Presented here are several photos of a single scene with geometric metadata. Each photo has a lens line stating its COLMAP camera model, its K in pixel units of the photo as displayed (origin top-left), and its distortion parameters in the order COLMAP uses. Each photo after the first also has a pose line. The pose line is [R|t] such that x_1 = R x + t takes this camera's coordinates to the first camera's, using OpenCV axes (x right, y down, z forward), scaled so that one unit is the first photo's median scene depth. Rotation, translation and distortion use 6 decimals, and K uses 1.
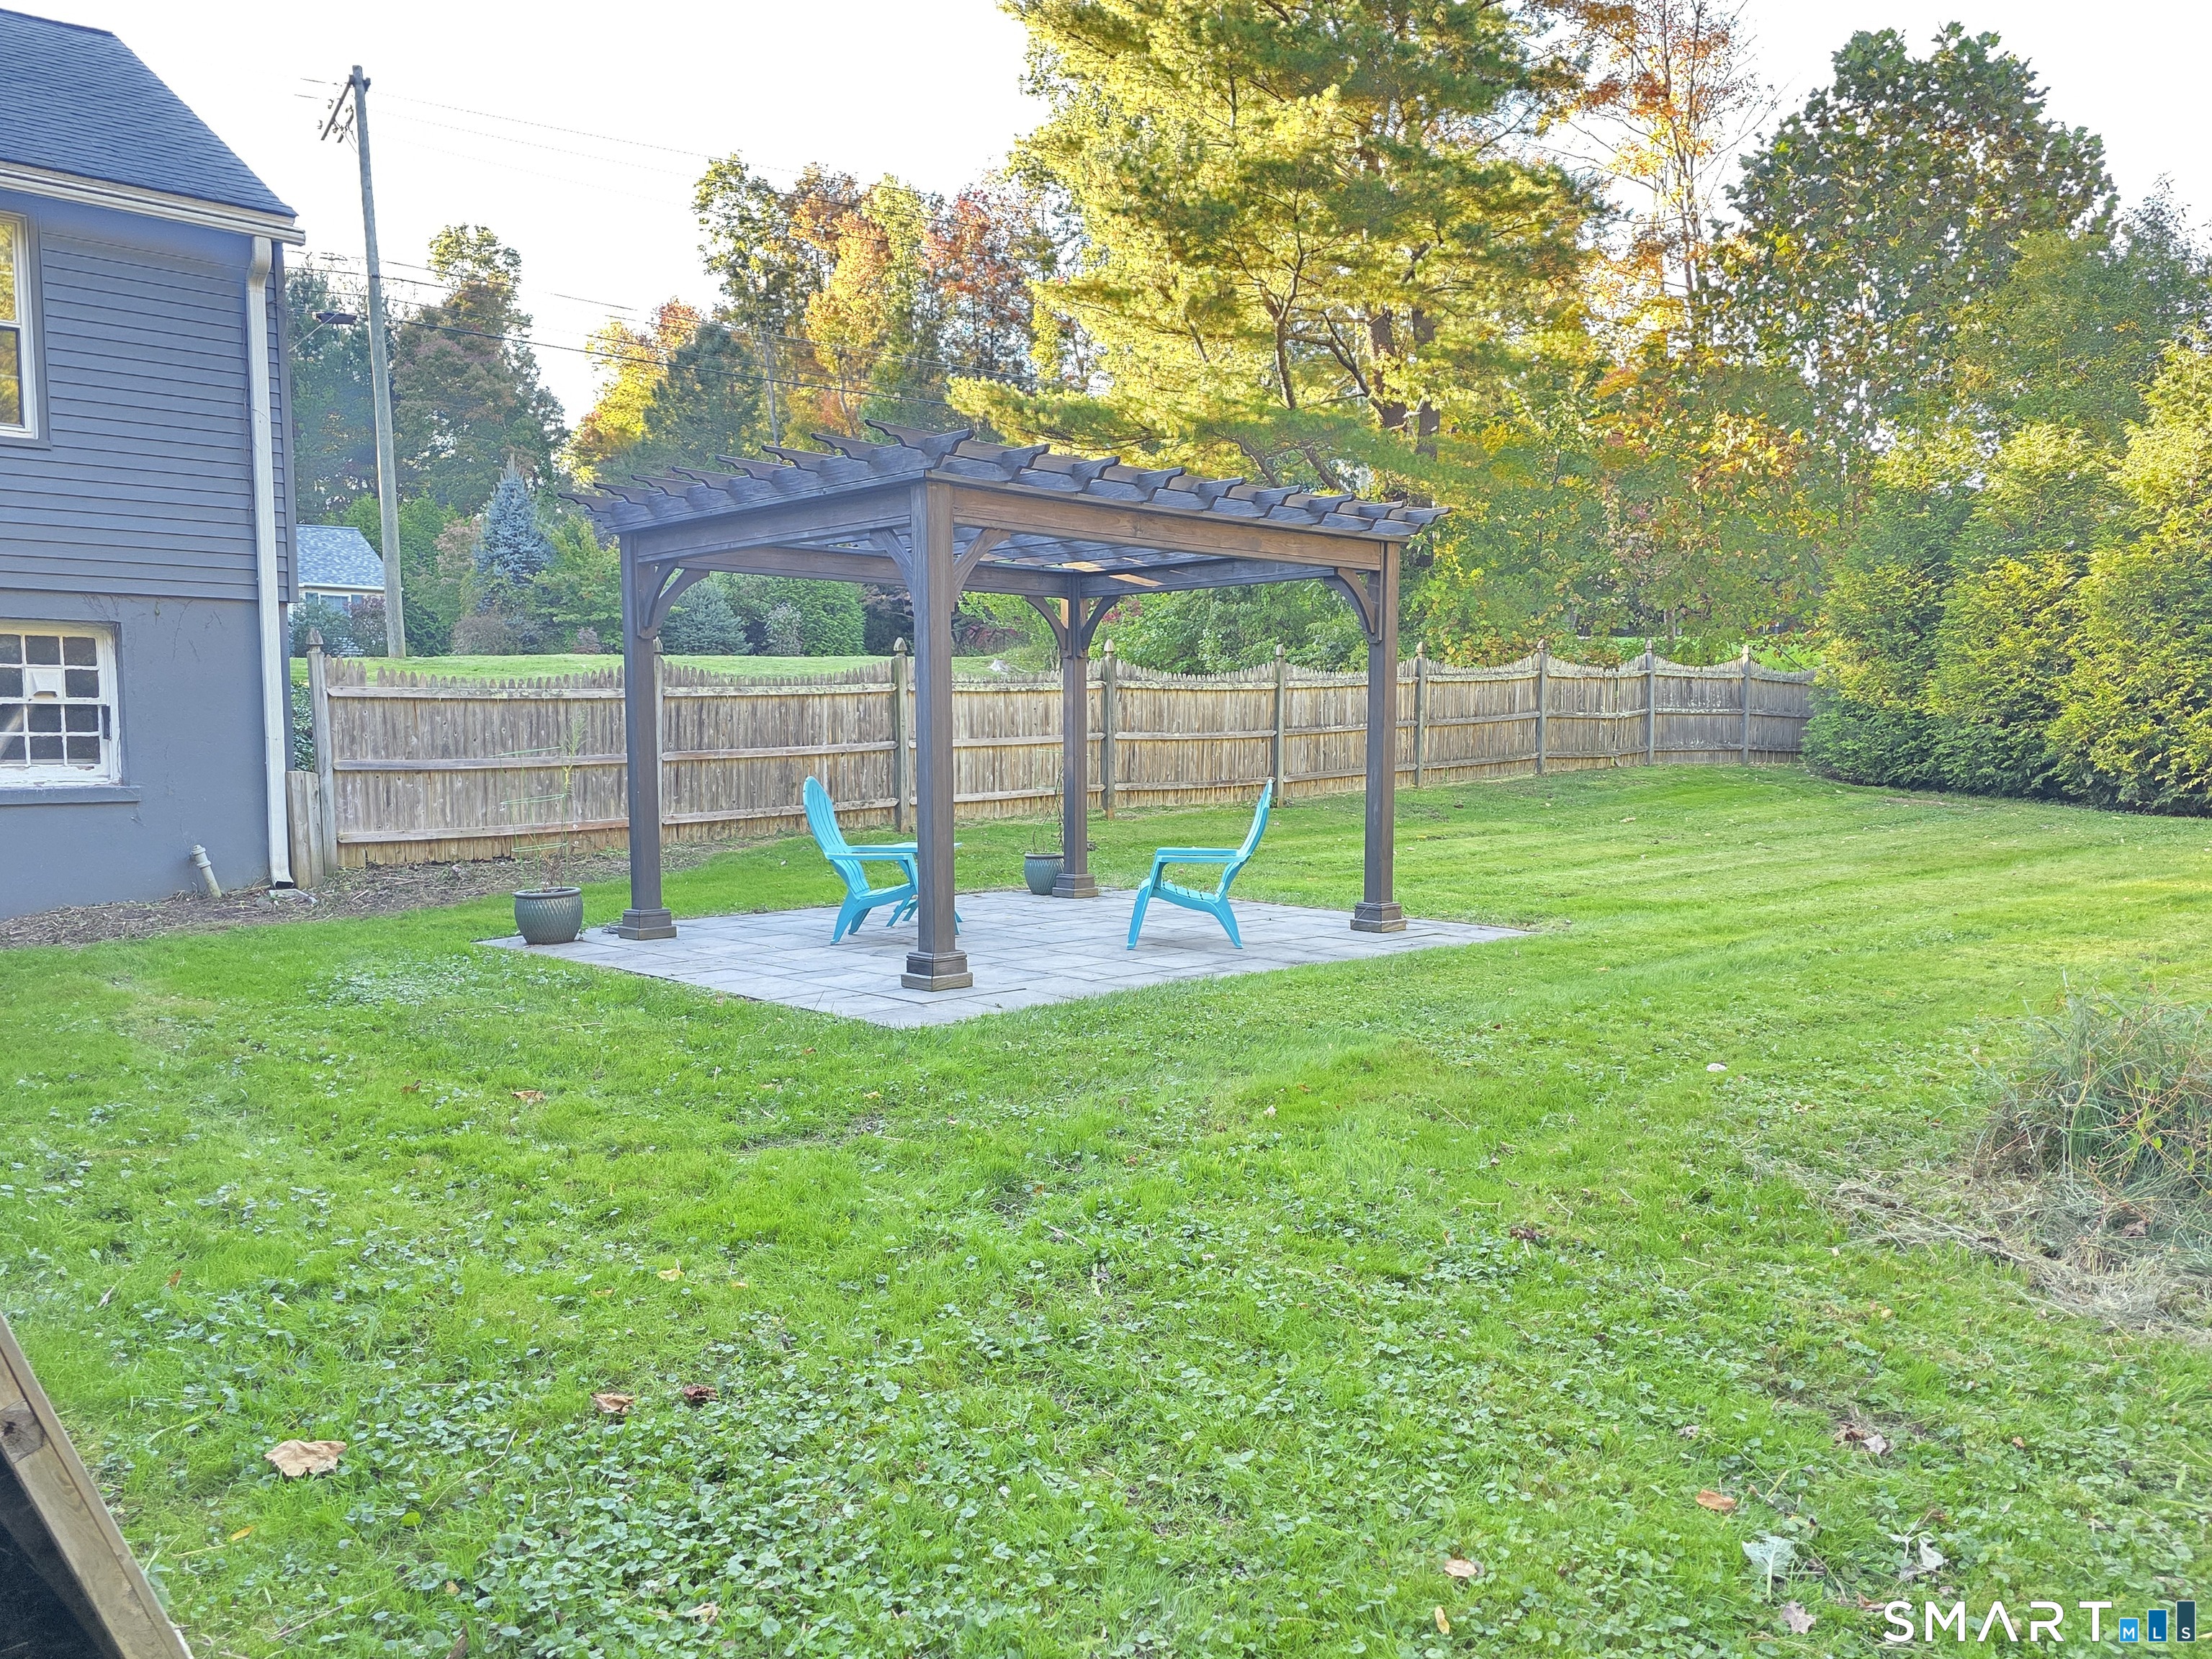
lens RADIAL K [[1693.7, 0, 1127.0], [0, 1693.7, 853.9], [0, 0, 1]] dist [0.072877, -0.068133]
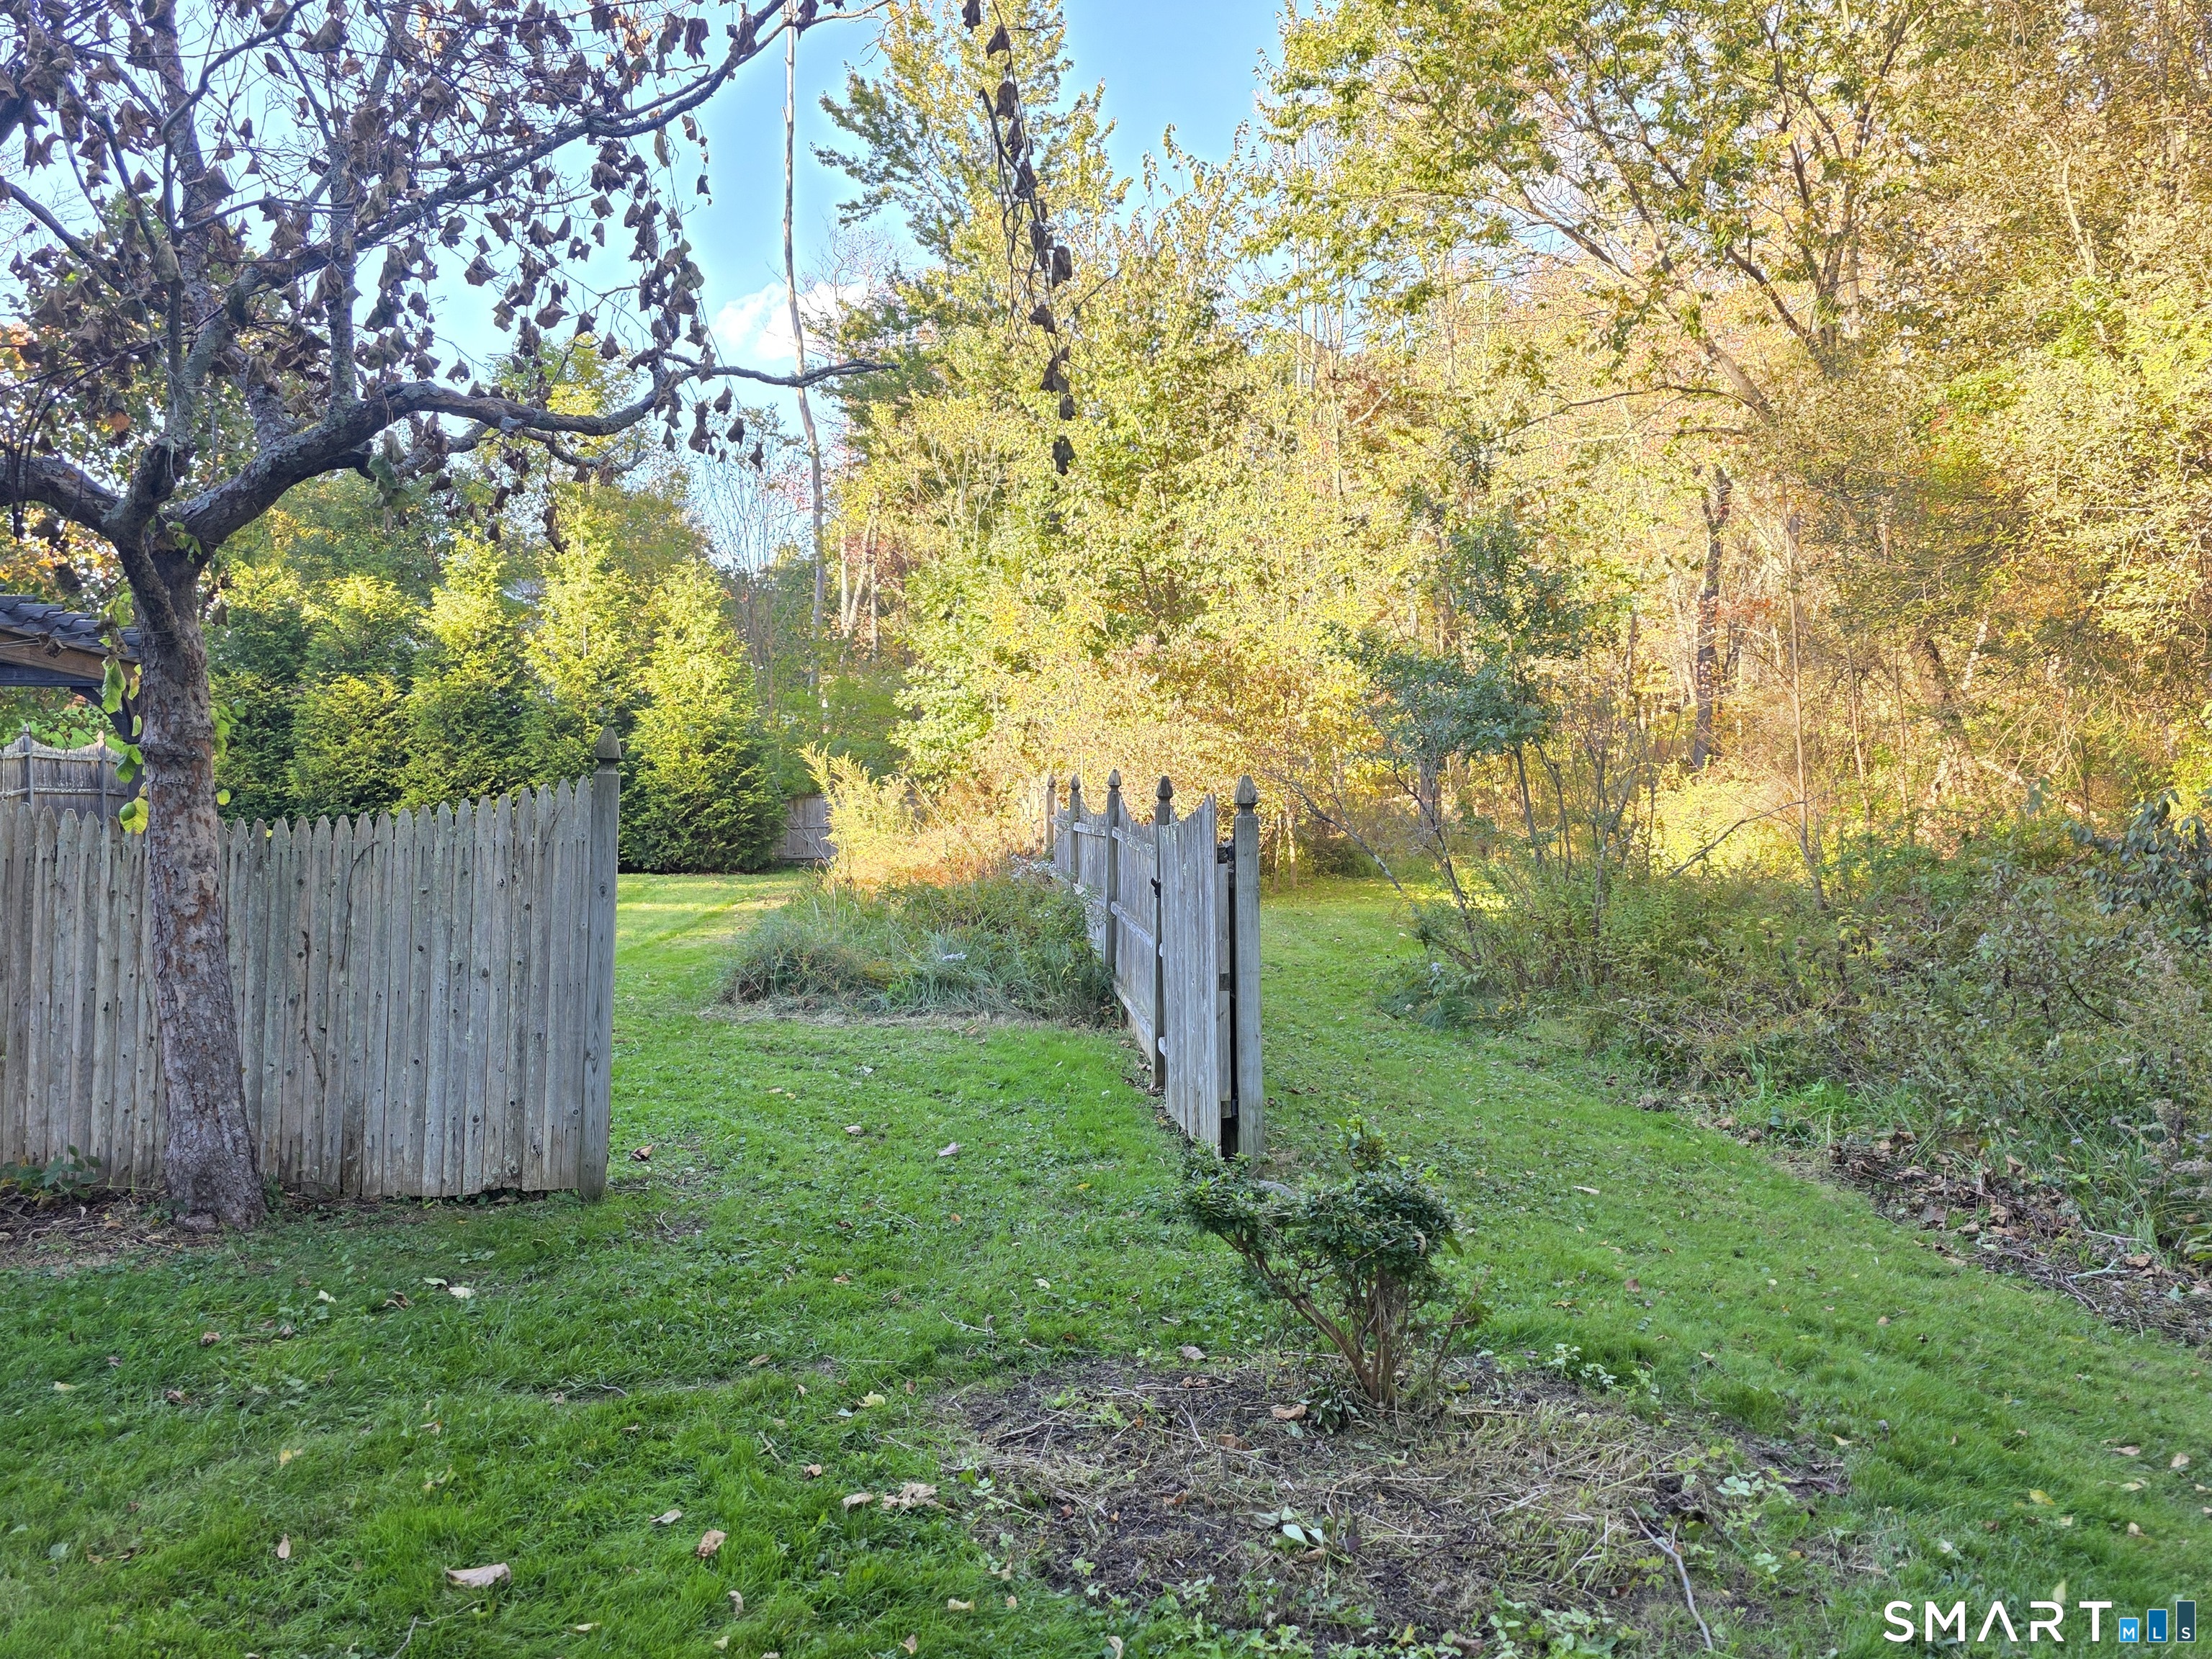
lens RADIAL K [[1684.6, 0, 1103.0], [0, 1684.6, 852.7], [0, 0, 1]] dist [0.080803, -0.093851]
pose [[0.530826, -0.023296, 0.847160, -0.192376], [0.061399, 0.998052, -0.011027, 0.006542], [-0.845254, 0.057868, 0.531223, -0.104395]]
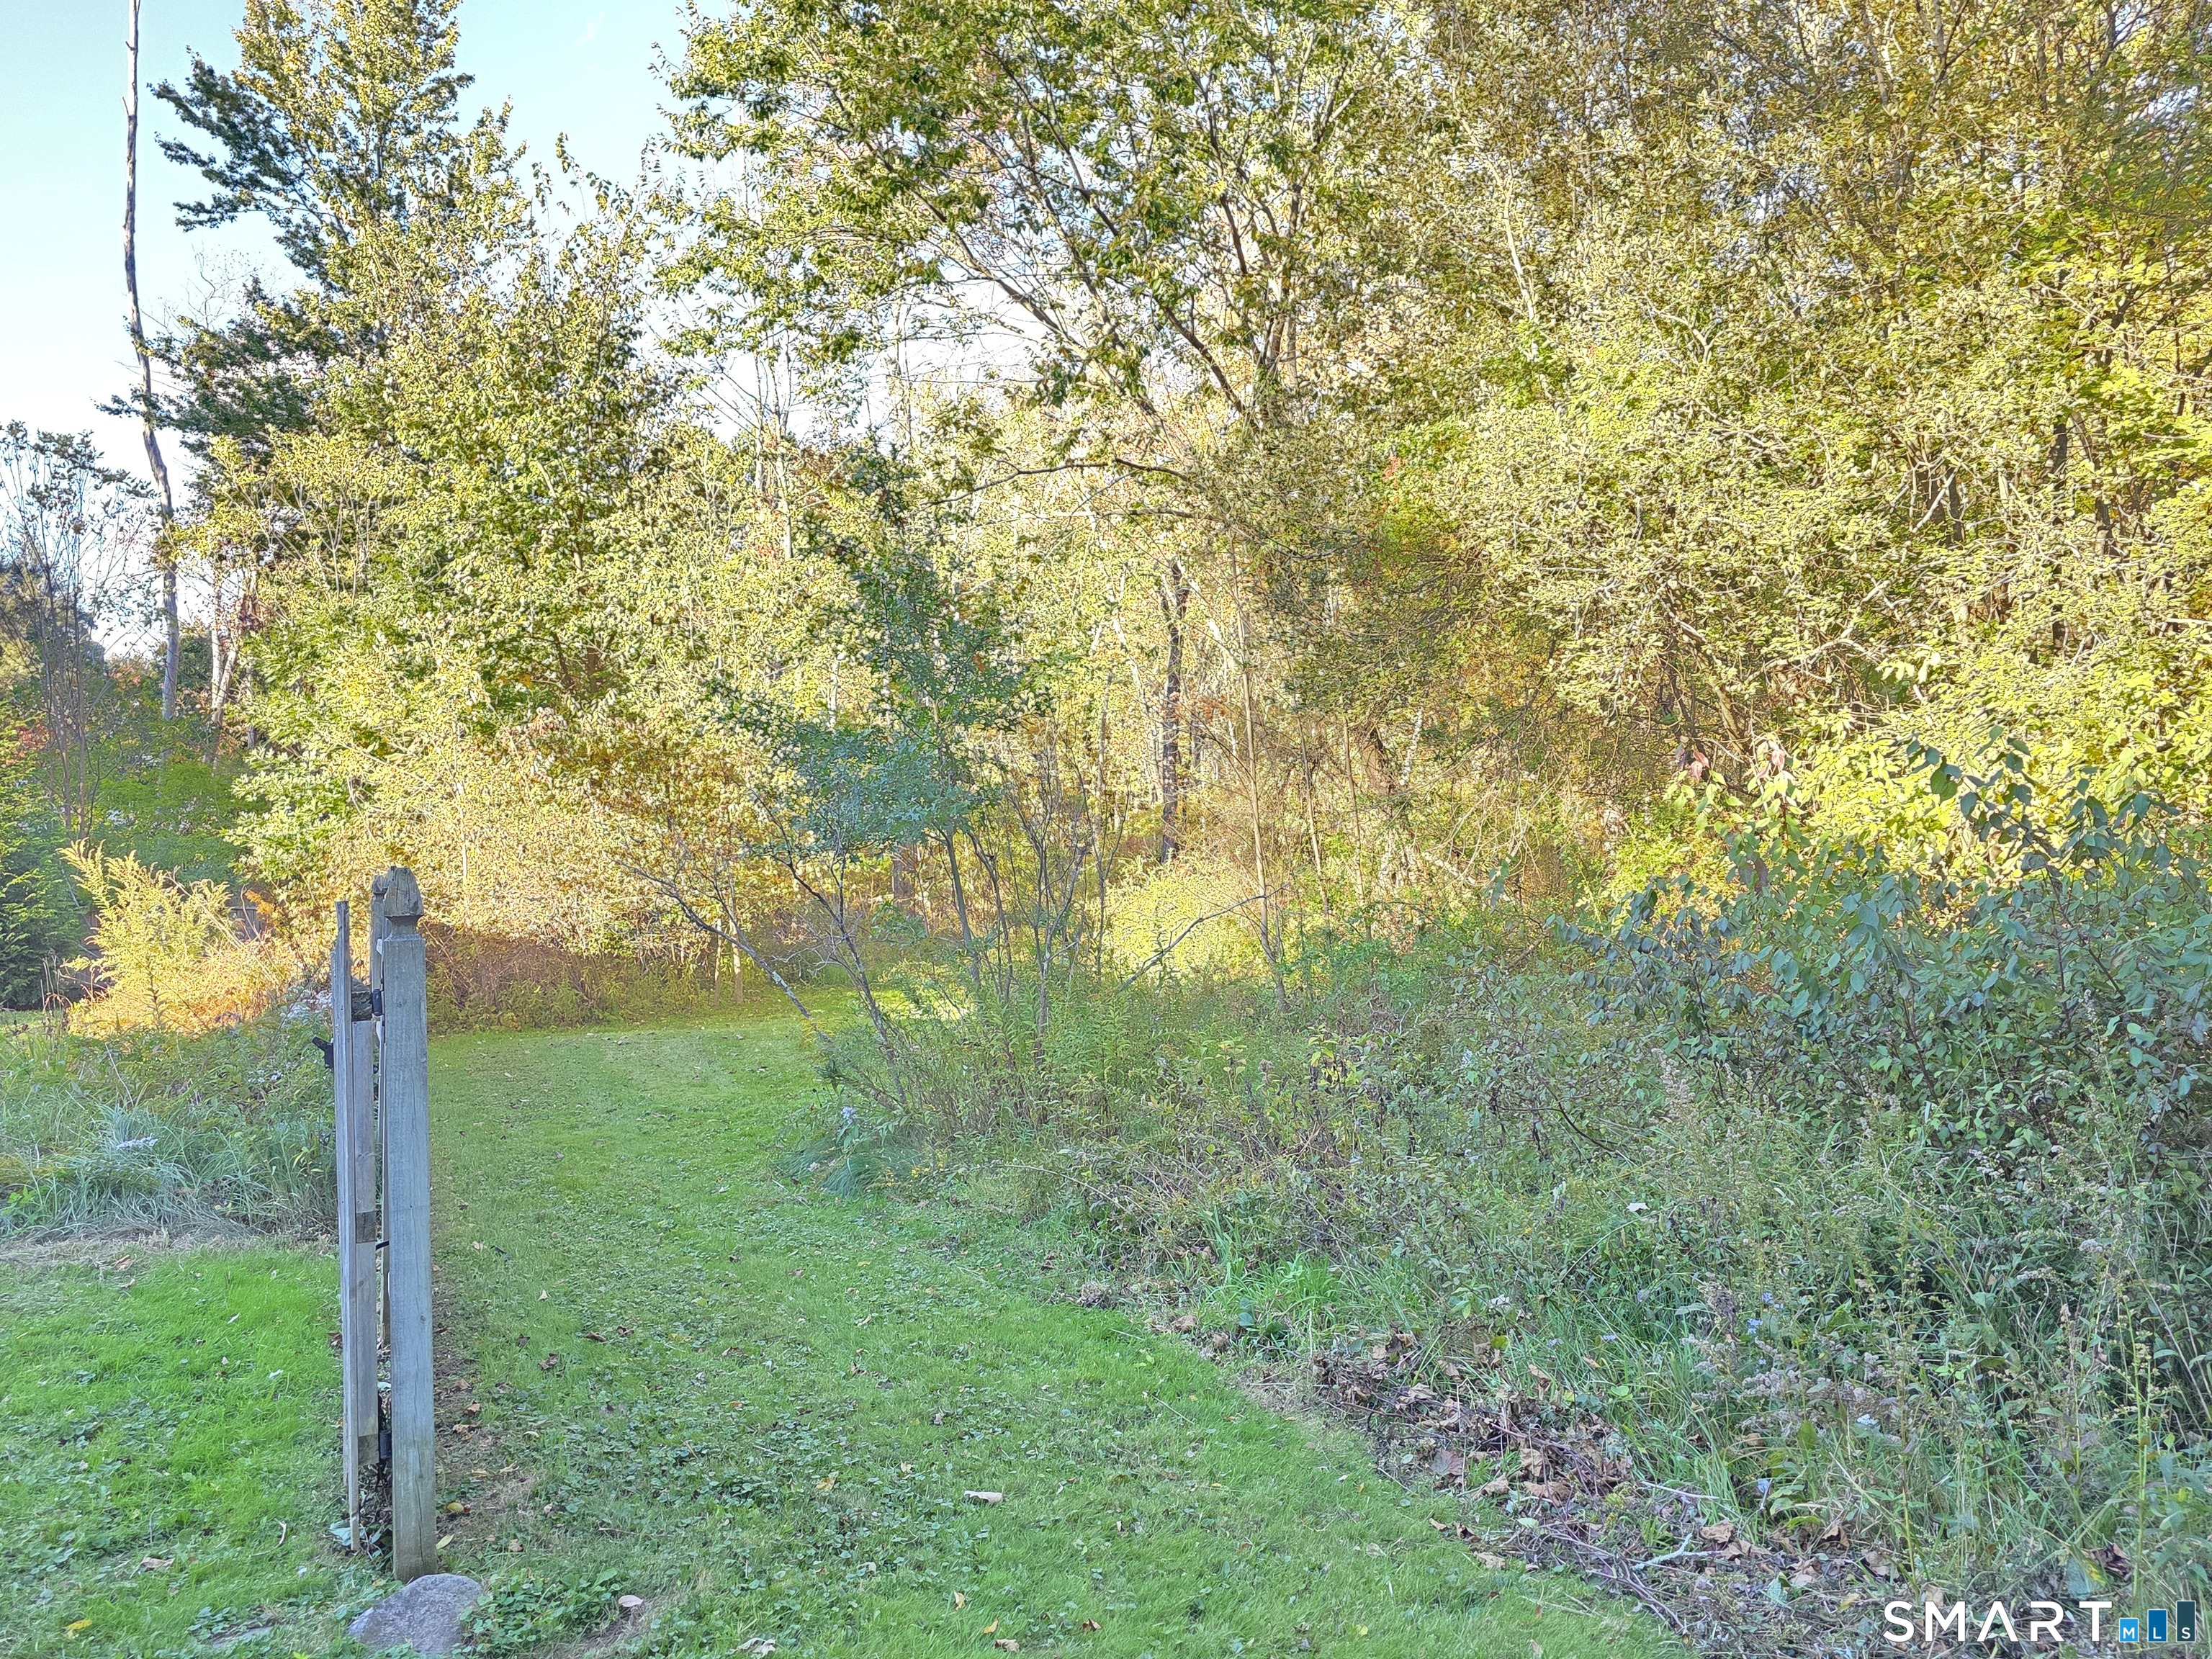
lens RADIAL K [[1684.6, 0, 1103.0], [0, 1684.6, 852.7], [0, 0, 1]] dist [0.080803, -0.093851]
pose [[0.260421, 0.022507, 0.965233, -0.105488], [0.088175, 0.994996, -0.046991, 0.004635], [-0.961460, 0.097346, 0.257133, -0.089089]]
